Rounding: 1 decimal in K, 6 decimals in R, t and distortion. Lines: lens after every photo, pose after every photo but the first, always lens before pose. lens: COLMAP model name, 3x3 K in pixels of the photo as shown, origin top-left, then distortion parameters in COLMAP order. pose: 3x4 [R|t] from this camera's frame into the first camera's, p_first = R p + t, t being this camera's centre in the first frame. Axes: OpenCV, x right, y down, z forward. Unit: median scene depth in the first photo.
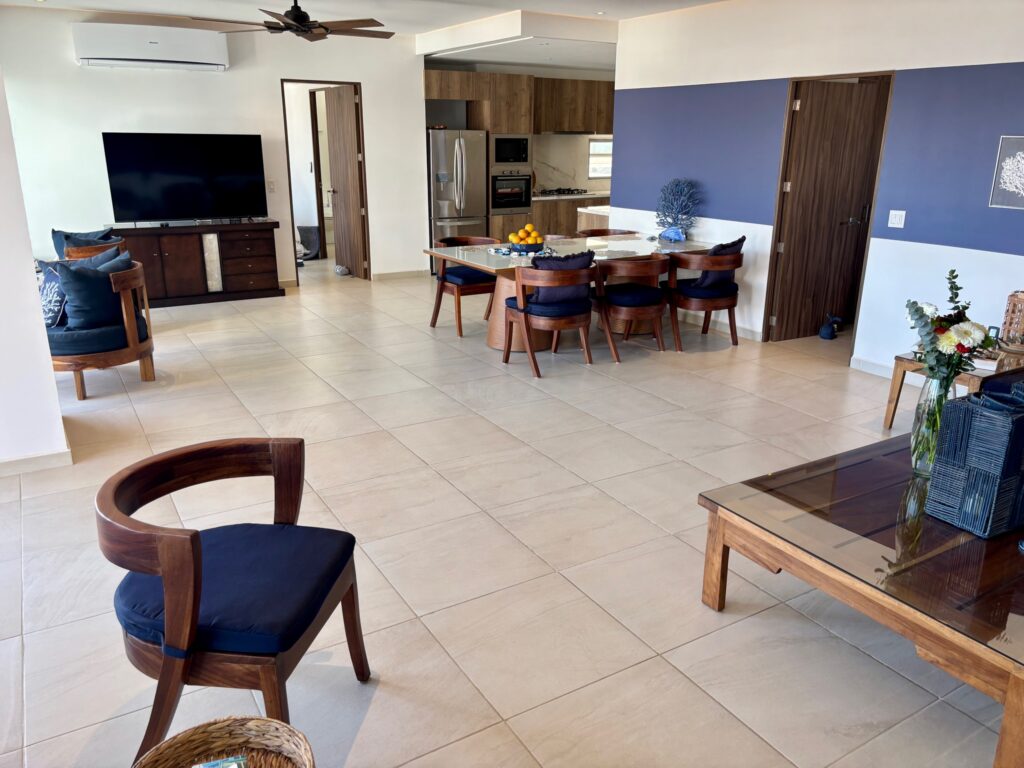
lens RADIAL K [[772.2, 0, 512.0], [0, 772.2, 384.0], [0, 0, 1]] dist [0.052838, -0.076305]
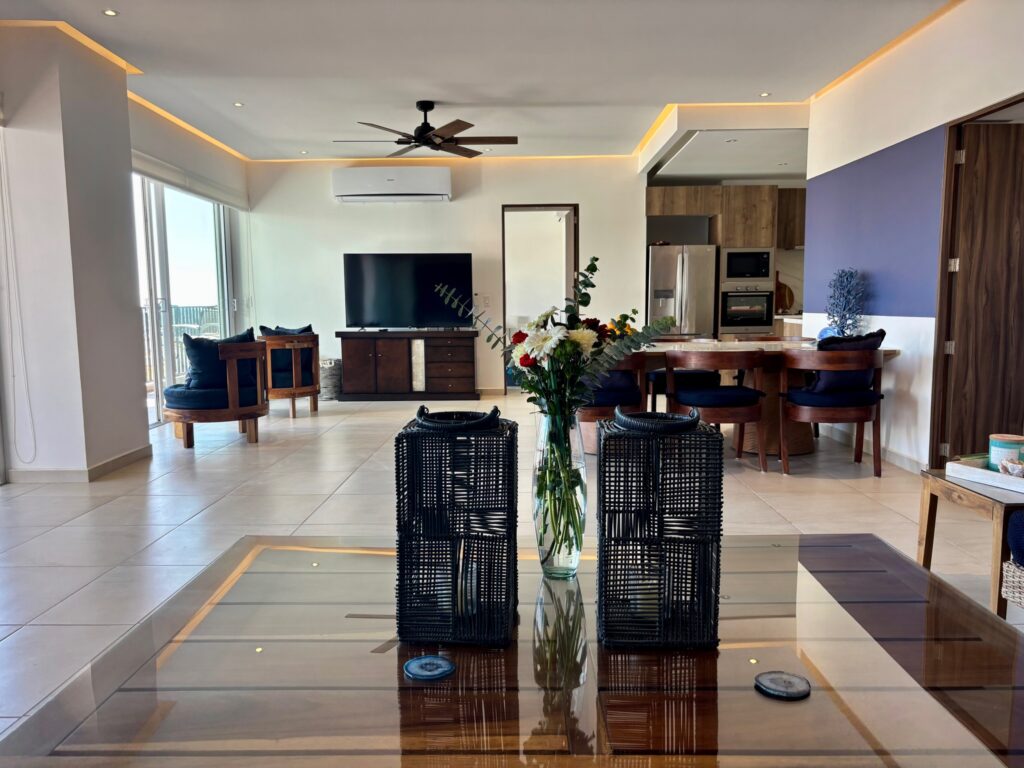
lens RADIAL K [[772.2, 0, 512.0], [0, 772.2, 384.0], [0, 0, 1]] dist [0.052838, -0.076305]
pose [[0.843887, 0.040763, -0.534971, 0.274628], [-0.148817, 0.975769, -0.160401, 0.022848], [0.515469, 0.214973, 0.829505, 0.143020]]
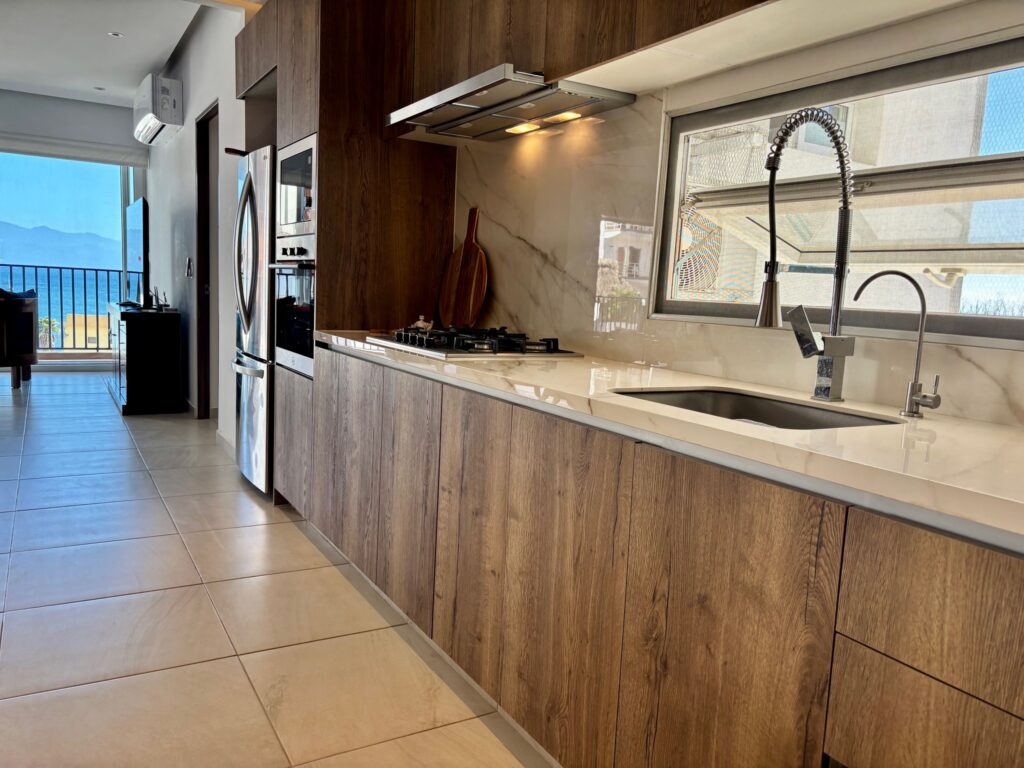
lens RADIAL K [[774.1, 0, 514.0], [0, 774.1, 393.1], [0, 0, 1]] dist [0.034889, -0.030454]
pose [[-0.009702, 0.123979, -0.992237, 0.370268], [-0.356151, 0.926784, 0.119283, -0.311964], [0.934378, 0.354544, 0.035164, 1.180800]]
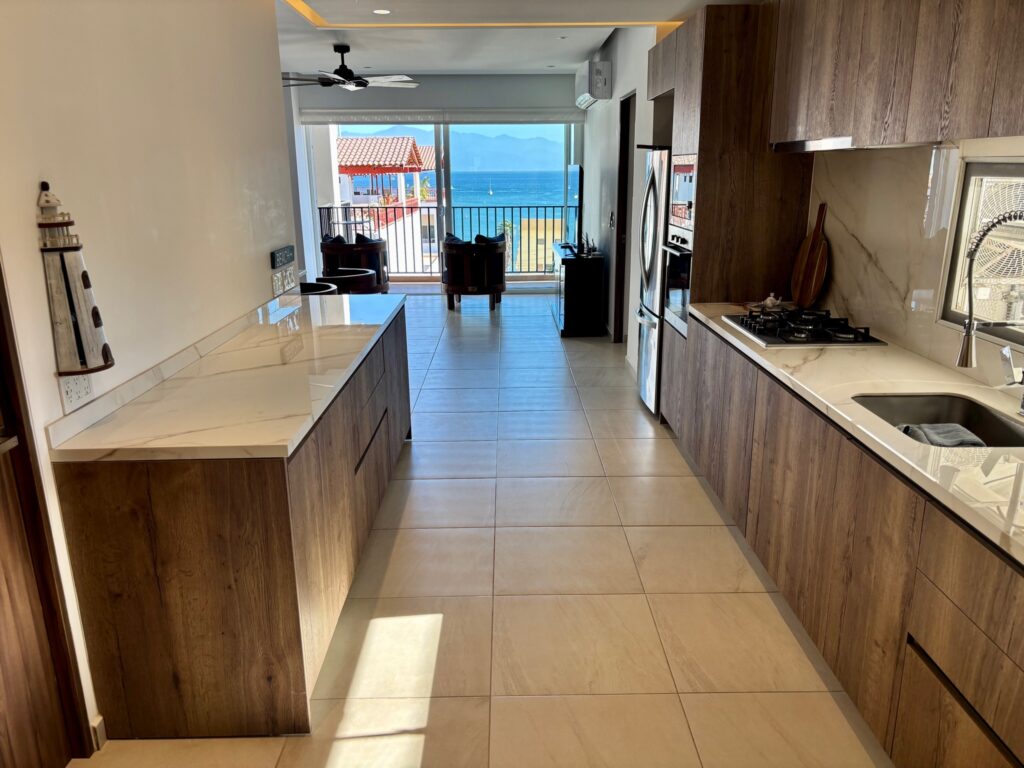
lens RADIAL K [[772.2, 0, 512.0], [0, 772.2, 384.0], [0, 0, 1]] dist [0.052838, -0.076305]
pose [[-0.510602, 0.226498, -0.829448, 0.474636], [-0.258395, 0.879665, 0.399277, -0.380001], [0.820072, 0.418197, -0.390632, 1.214368]]
